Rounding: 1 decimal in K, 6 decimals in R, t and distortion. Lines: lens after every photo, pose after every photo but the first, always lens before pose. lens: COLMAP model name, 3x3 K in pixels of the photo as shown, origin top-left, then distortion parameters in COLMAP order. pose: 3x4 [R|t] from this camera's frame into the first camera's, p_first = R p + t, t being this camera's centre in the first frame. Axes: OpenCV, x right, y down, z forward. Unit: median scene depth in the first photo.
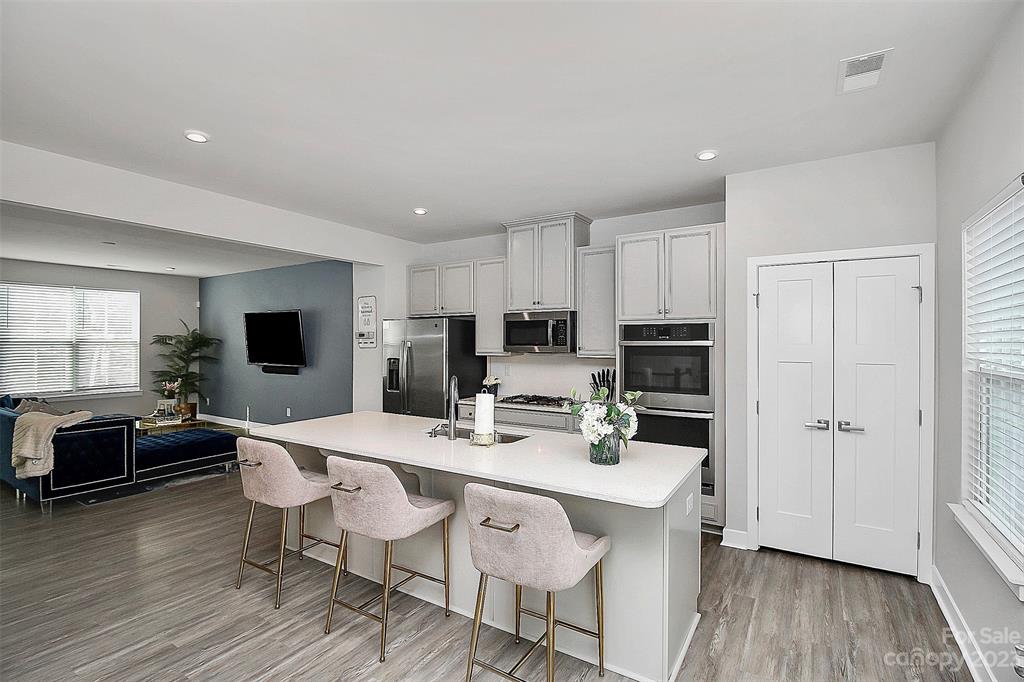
lens RADIAL K [[479.9, 0, 512.0], [0, 479.9, 341.0], [0, 0, 1]] dist [0.004169, -0.017518]
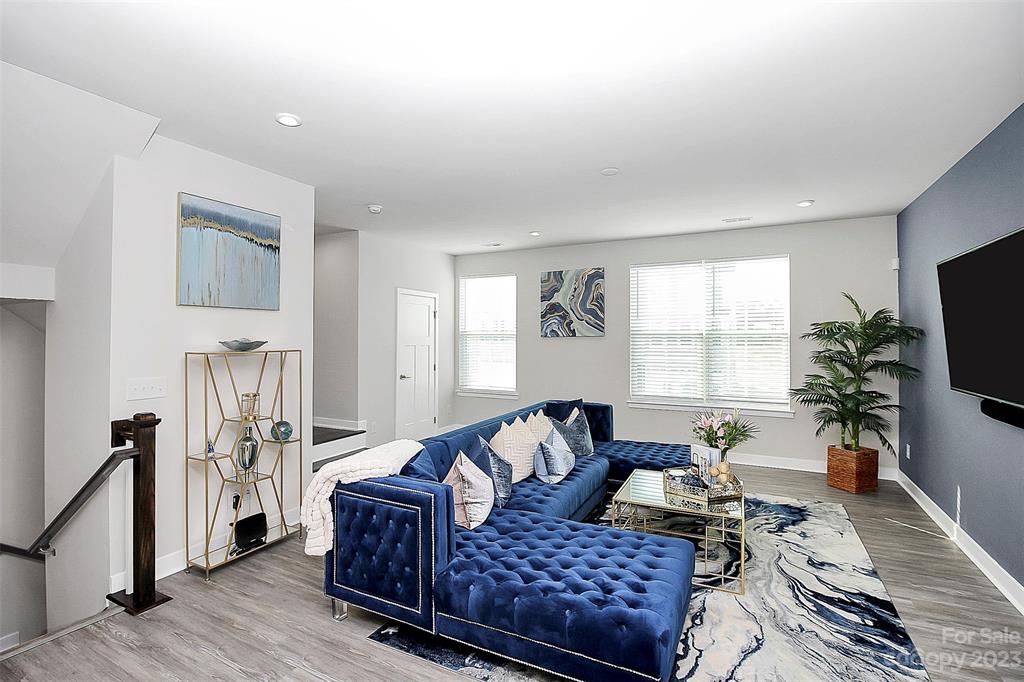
lens RADIAL K [[480.2, 0, 517.0], [0, 480.2, 334.9], [0, 0, 1]] dist [0.009278, -0.017063]
pose [[0.090157, -0.001744, -0.995926, -0.274753], [0.003008, 0.999994, -0.001478, 0.004090], [0.995923, -0.002863, 0.090161, 0.907295]]
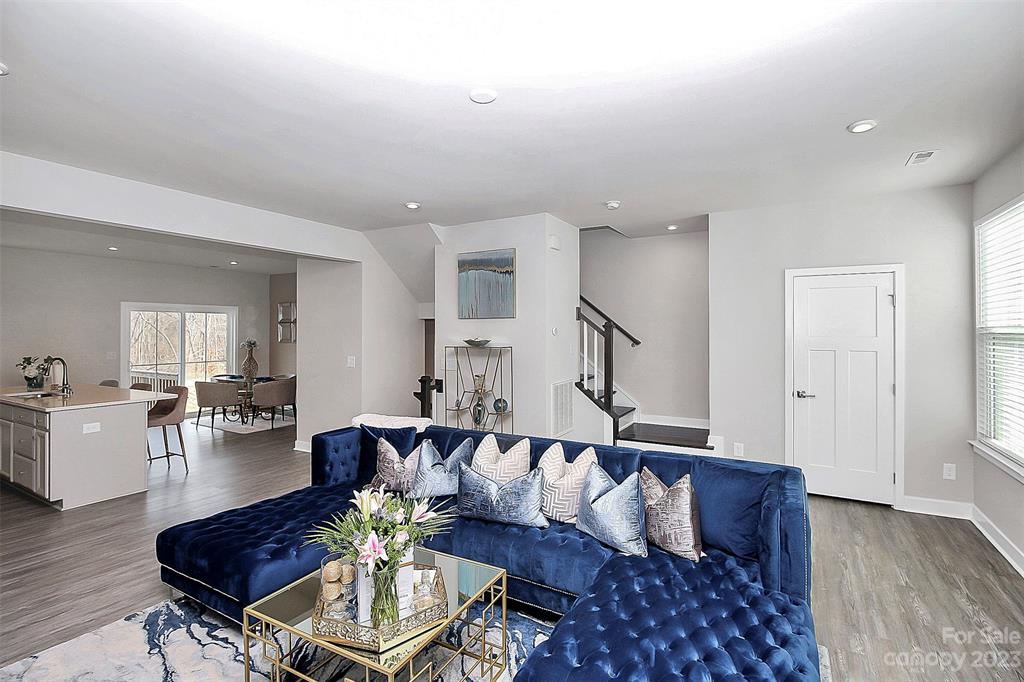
lens RADIAL K [[479.9, 0, 512.0], [0, 479.9, 341.0], [0, 0, 1]] dist [0.004169, -0.017518]
pose [[-0.999630, 0.002513, -0.027092, -0.951051], [0.002280, 0.999960, 0.008659, 0.003679], [0.027112, 0.008594, -0.999595, 1.542797]]
